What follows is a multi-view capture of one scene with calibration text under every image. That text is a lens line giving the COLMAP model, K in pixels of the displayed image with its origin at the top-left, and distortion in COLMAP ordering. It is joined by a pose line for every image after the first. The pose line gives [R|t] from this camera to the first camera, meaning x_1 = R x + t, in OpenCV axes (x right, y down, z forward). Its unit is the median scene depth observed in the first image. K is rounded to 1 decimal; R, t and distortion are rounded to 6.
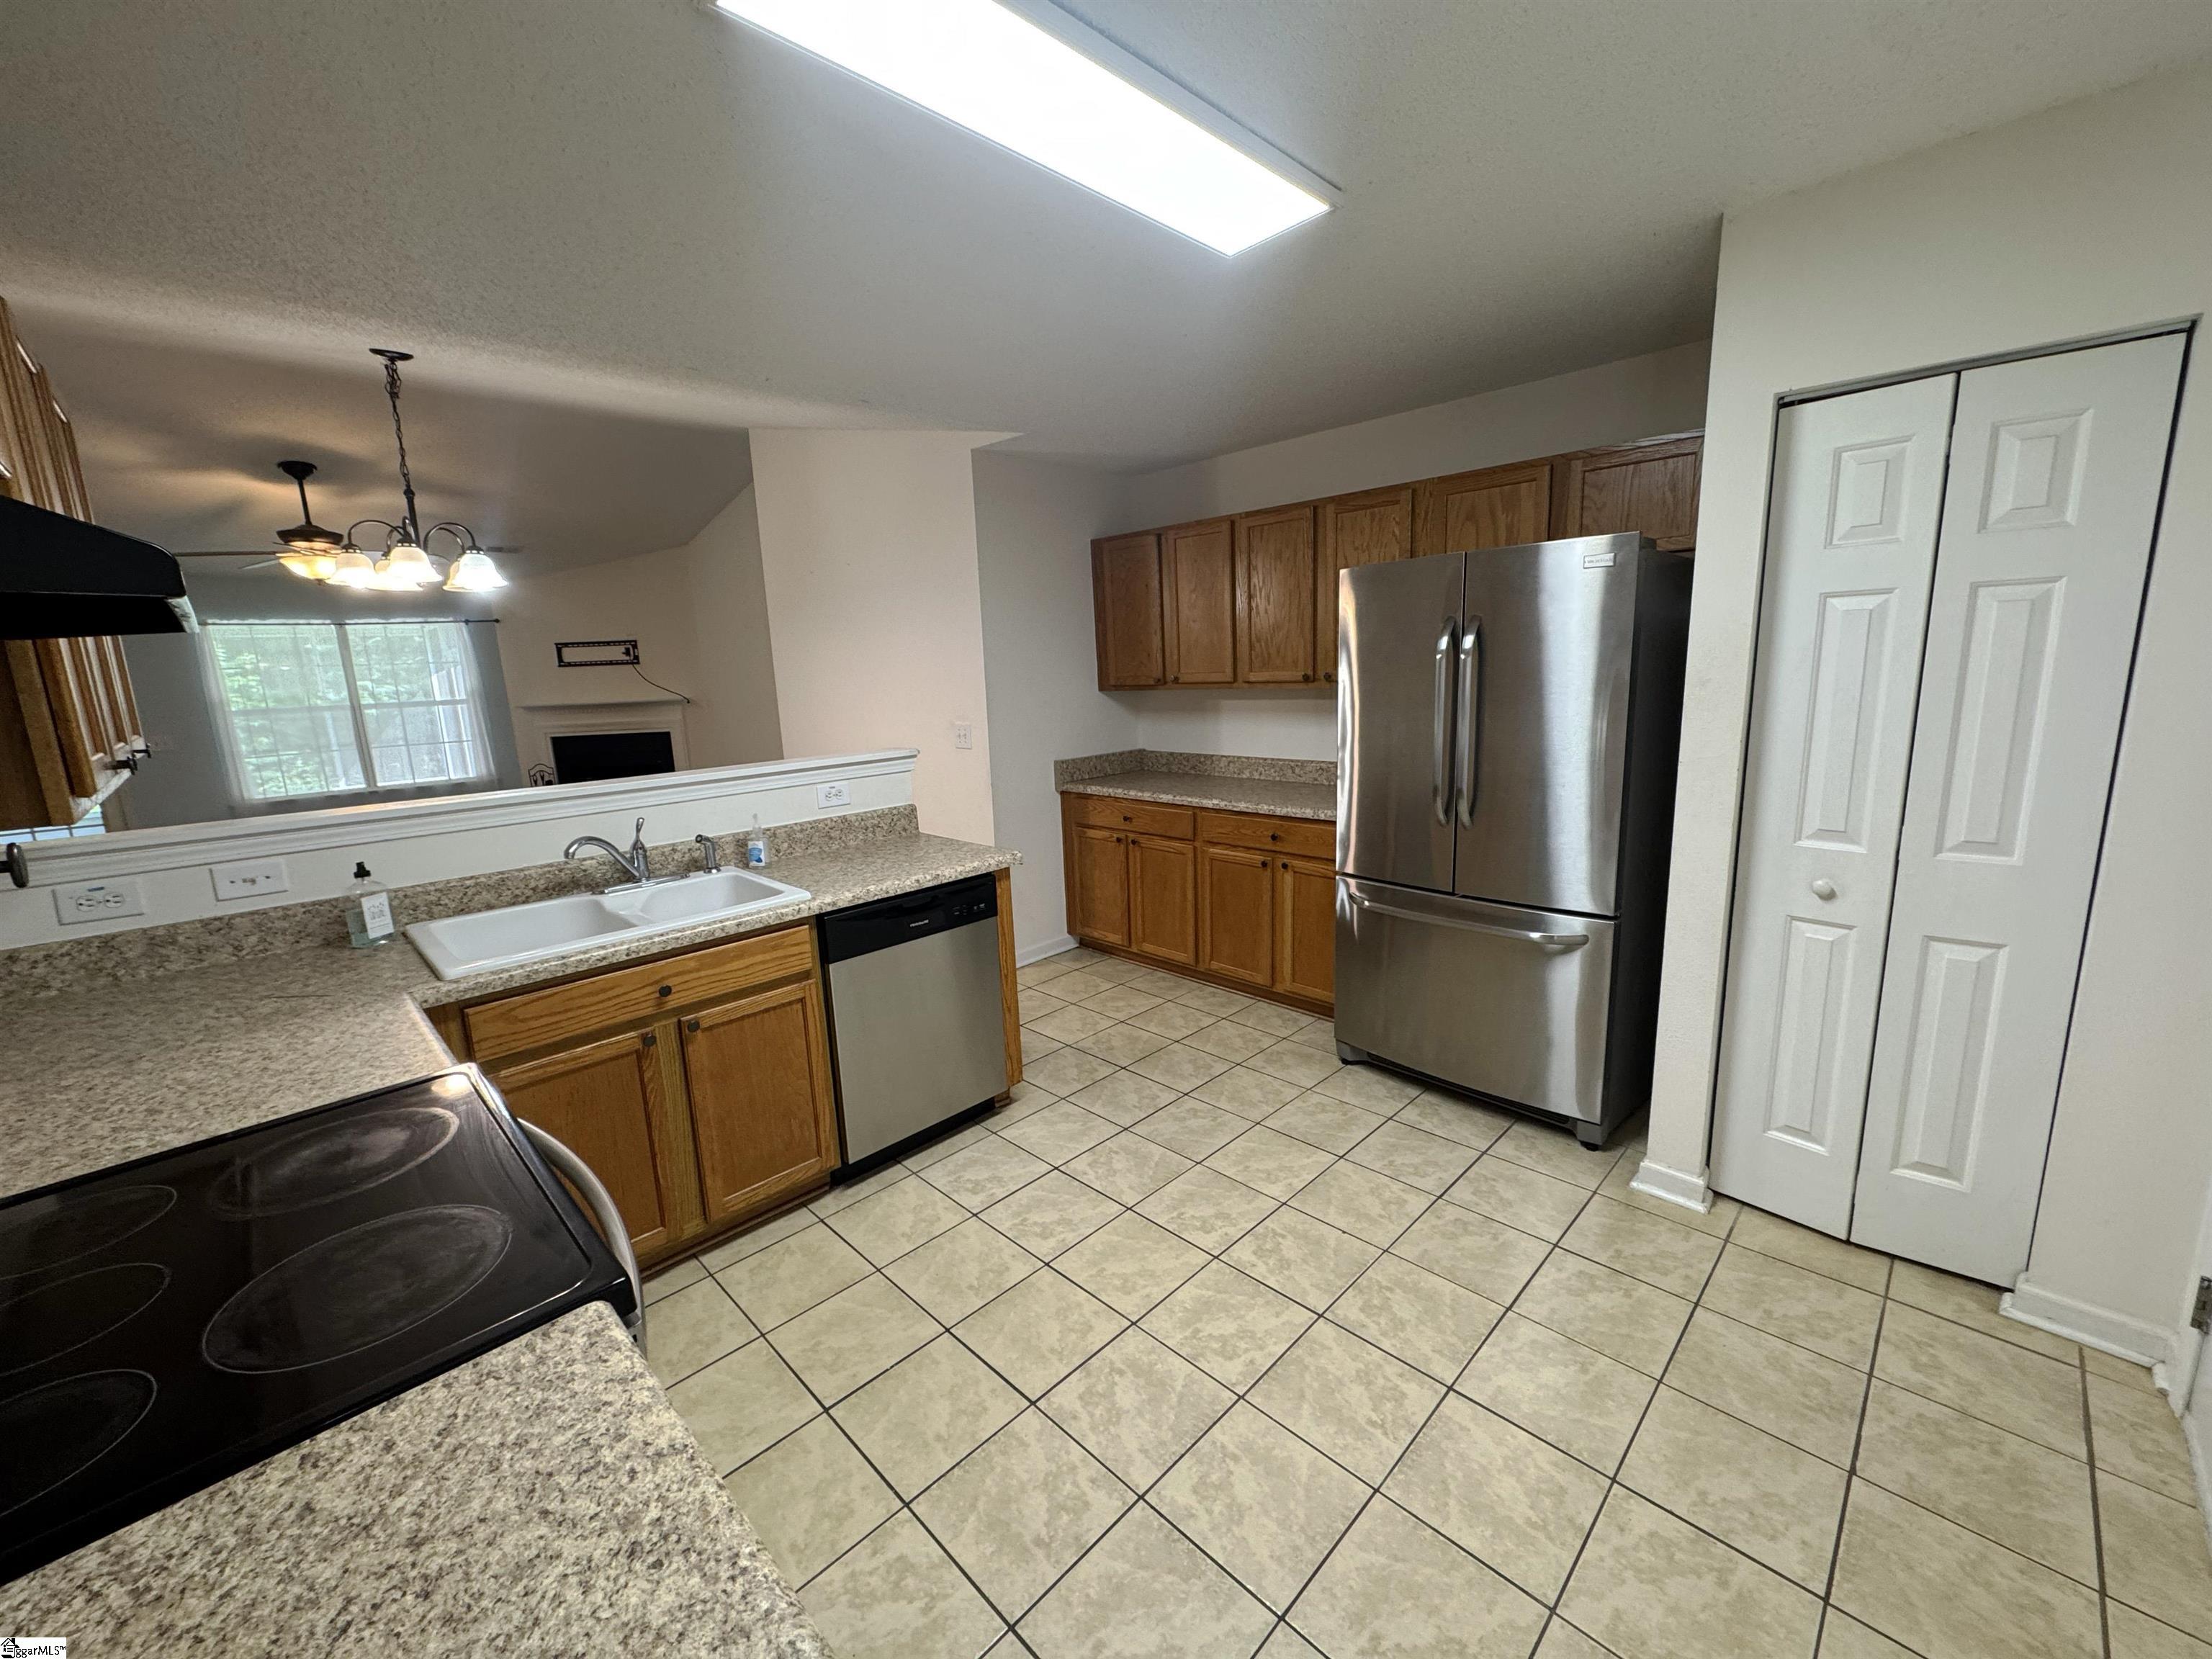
lens RADIAL K [[881.4, 0, 1104.6], [0, 881.4, 830.9], [0, 0, 1]] dist [-0.002673, 0.000673]
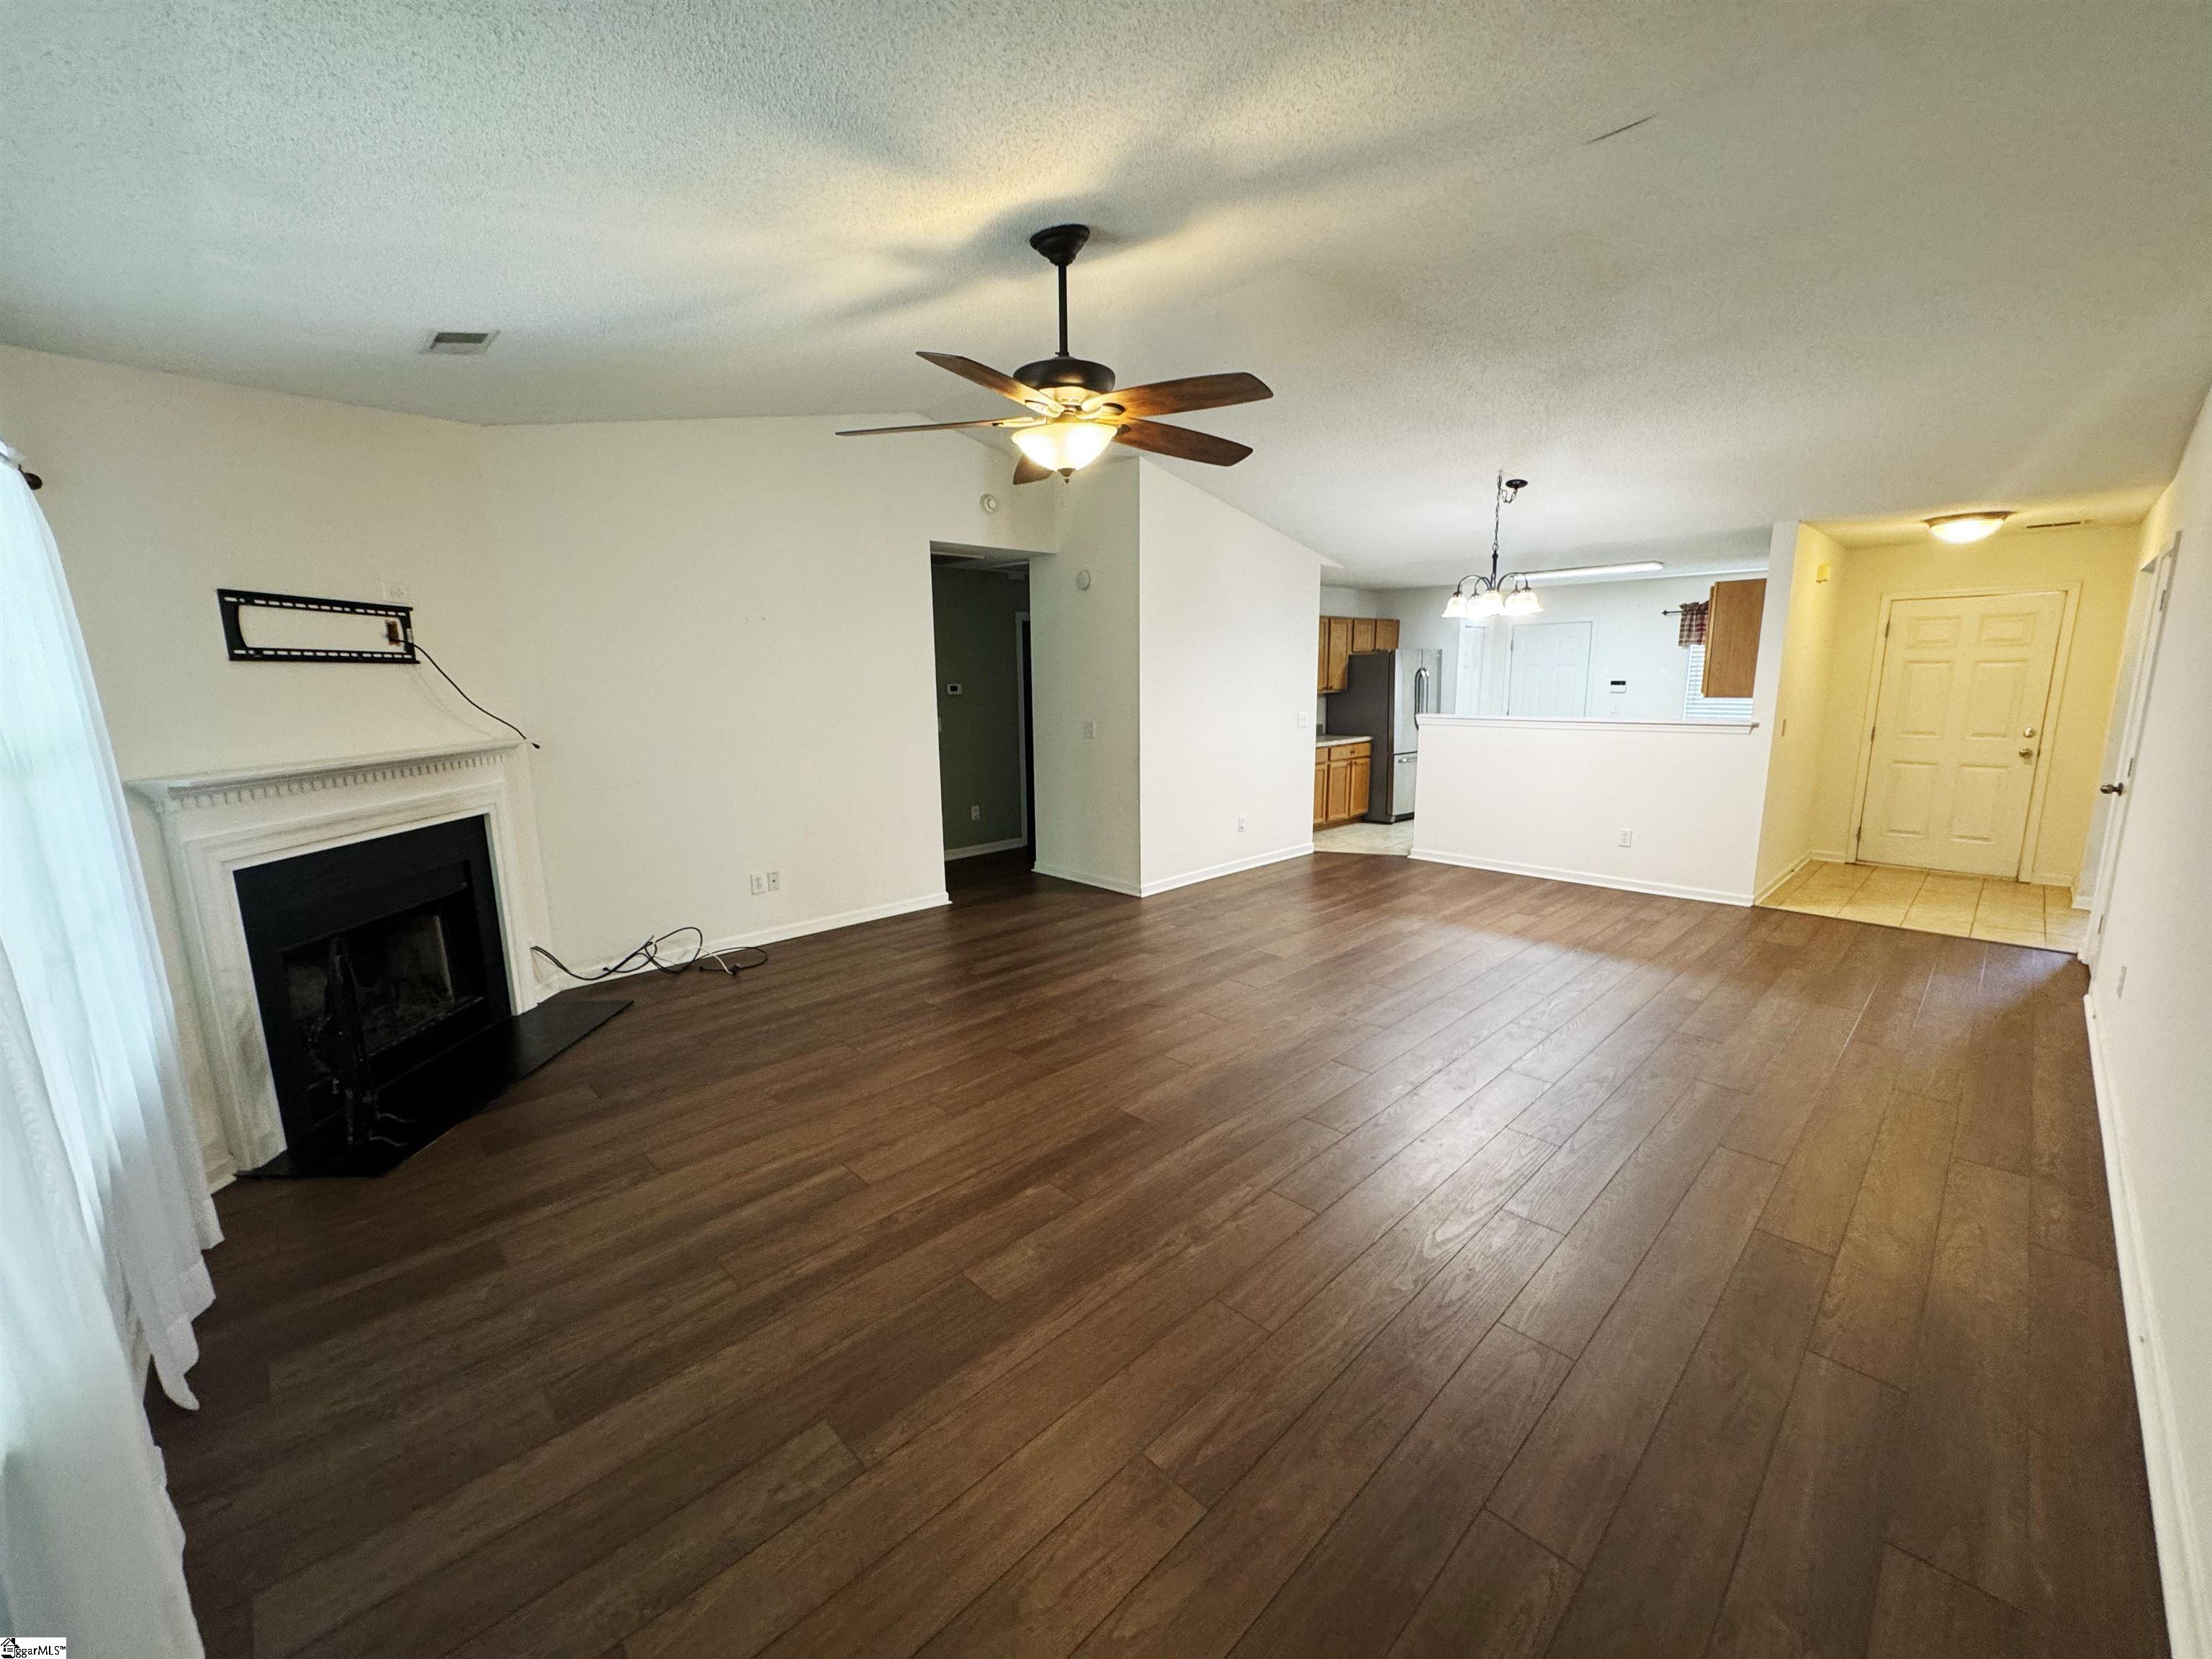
lens RADIAL K [[886.0, 0, 1106.0], [0, 886.0, 829.5], [0, 0, 1]] dist [-0.008263, 0.000096]
pose [[0.019093, -0.134710, 0.990701, -1.449916], [0.203100, 0.970745, 0.128082, -0.150048], [-0.978972, 0.198766, 0.045894, 1.018910]]
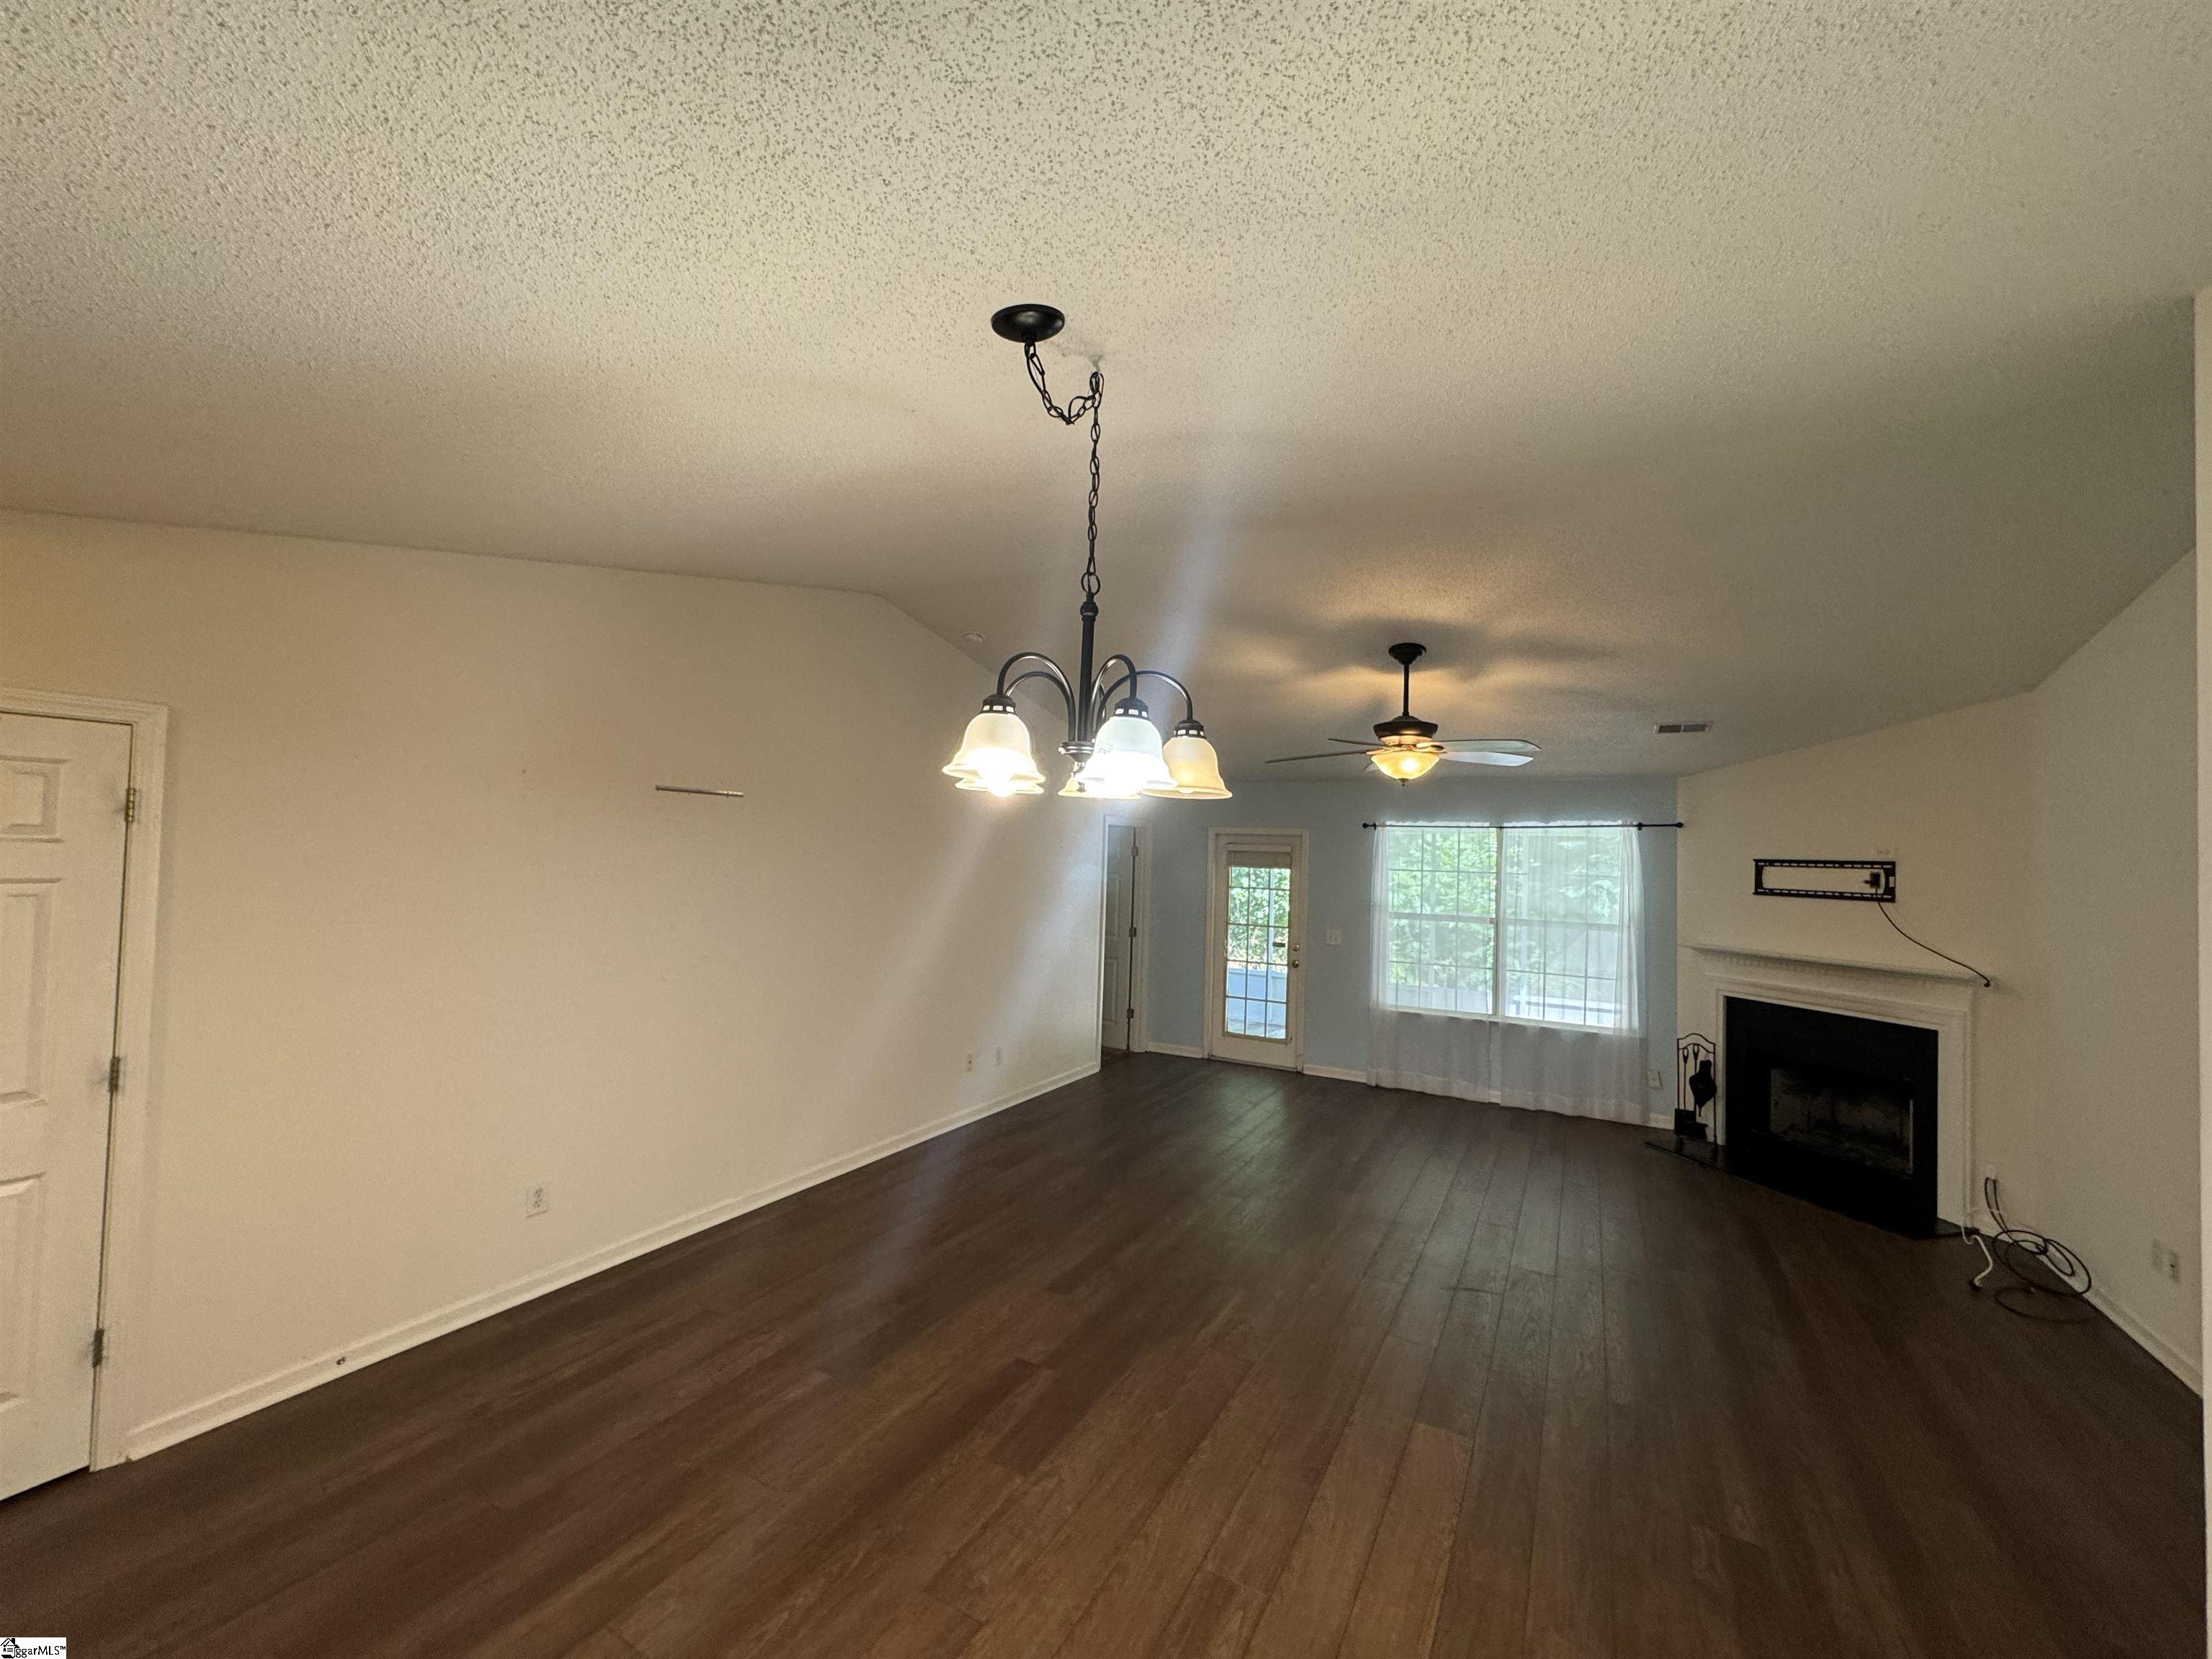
lens RADIAL K [[881.4, 0, 1104.6], [0, 881.4, 830.9], [0, 0, 1]] dist [-0.002673, 0.000673]
pose [[0.275449, 0.022181, -0.961060, -0.185731], [-0.223896, 0.973721, -0.041697, -0.146333], [0.934879, 0.226663, 0.273177, 0.539664]]
